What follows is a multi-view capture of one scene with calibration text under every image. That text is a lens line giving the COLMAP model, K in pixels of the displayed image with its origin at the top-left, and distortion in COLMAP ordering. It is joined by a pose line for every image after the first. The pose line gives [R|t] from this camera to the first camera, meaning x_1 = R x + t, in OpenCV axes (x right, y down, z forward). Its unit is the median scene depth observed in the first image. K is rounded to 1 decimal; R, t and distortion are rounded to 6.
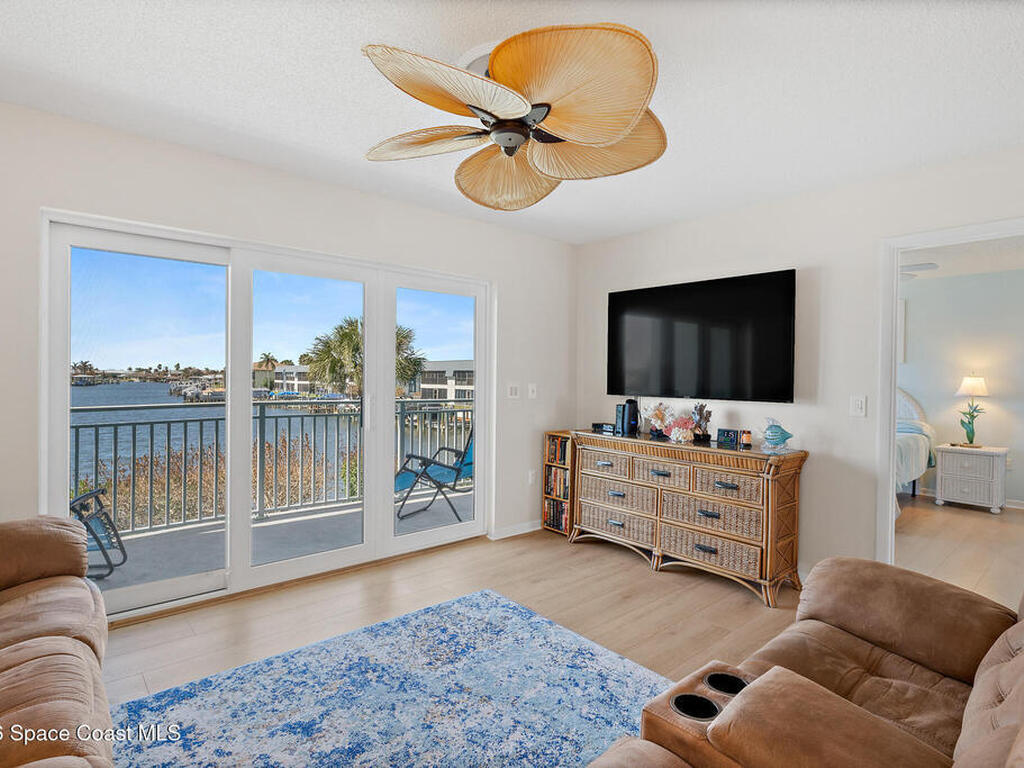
lens RADIAL K [[548.1, 0, 499.2], [0, 548.1, 378.8], [0, 0, 1]] dist [-0.001030, -0.004154]
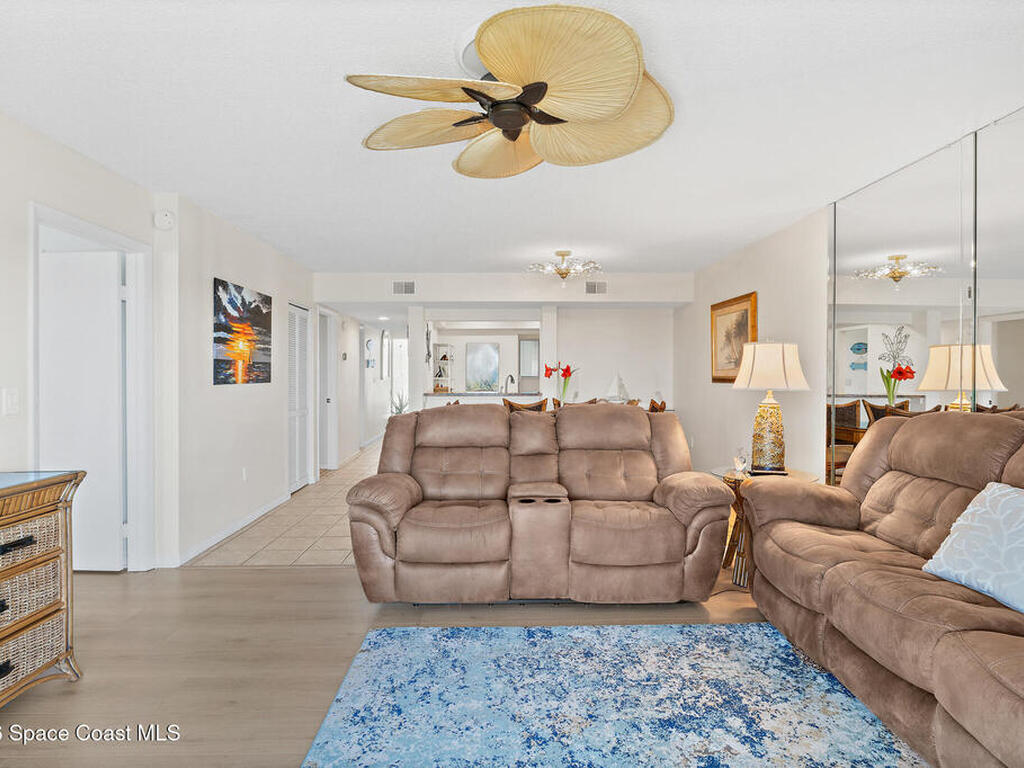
lens RADIAL K [[548.1, 0, 503.5], [0, 548.1, 375.9], [0, 0, 1]] dist [-0.001030, -0.004154]
pose [[-0.771047, -0.023820, 0.636332, -0.576953], [-0.007018, 0.999557, 0.028912, -0.020157], [-0.636739, 0.017827, -0.770873, 1.708926]]
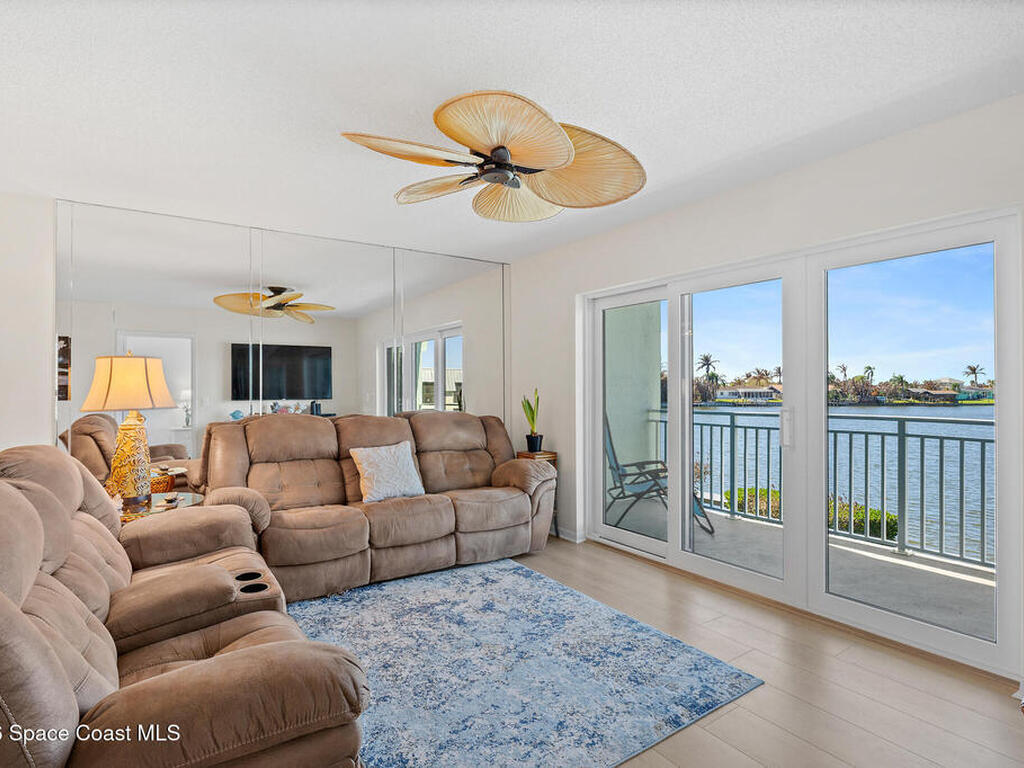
lens RADIAL K [[548.1, 0, 514.4], [0, 548.1, 383.1], [0, 0, 1]] dist [-0.001030, -0.004154]
pose [[-0.119671, -0.015275, -0.992696, 1.105885], [-0.003268, 0.999882, -0.014992, 0.007767], [0.992808, 0.001450, -0.119706, 1.142128]]
